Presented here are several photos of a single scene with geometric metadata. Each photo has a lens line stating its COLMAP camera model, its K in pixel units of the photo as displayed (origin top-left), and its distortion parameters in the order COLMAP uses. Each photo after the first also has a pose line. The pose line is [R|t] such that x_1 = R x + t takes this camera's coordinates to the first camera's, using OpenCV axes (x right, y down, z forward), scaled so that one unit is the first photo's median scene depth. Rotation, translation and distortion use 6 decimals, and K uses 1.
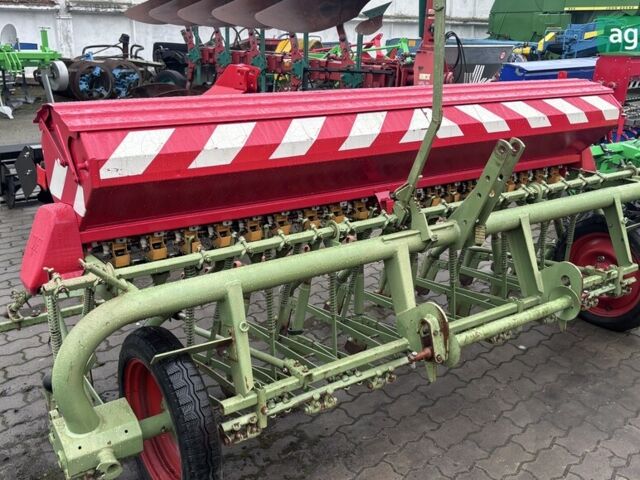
lens RADIAL K [[638.3, 0, 316.2], [0, 638.3, 248.1], [0, 0, 1]] dist [0.030181, -0.023795]
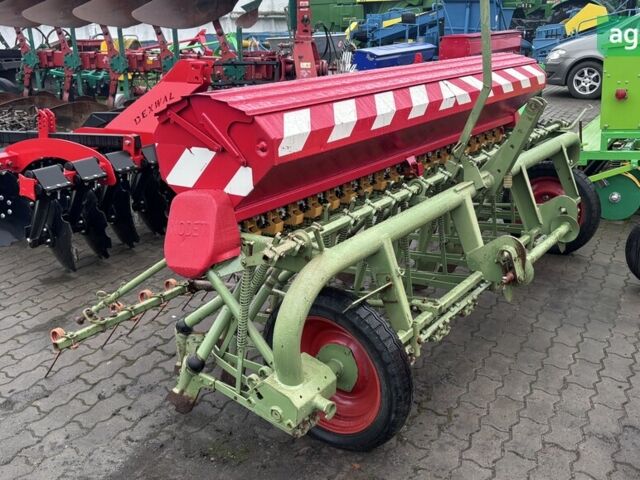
lens RADIAL K [[638.3, 0, 316.2], [0, 638.3, 248.1], [0, 0, 1]] dist [0.030181, -0.023795]
pose [[0.945304, -0.144569, 0.292404, -0.422107], [0.143015, 0.989357, 0.026806, 0.019518], [-0.293167, 0.016479, 0.955919, -0.049118]]
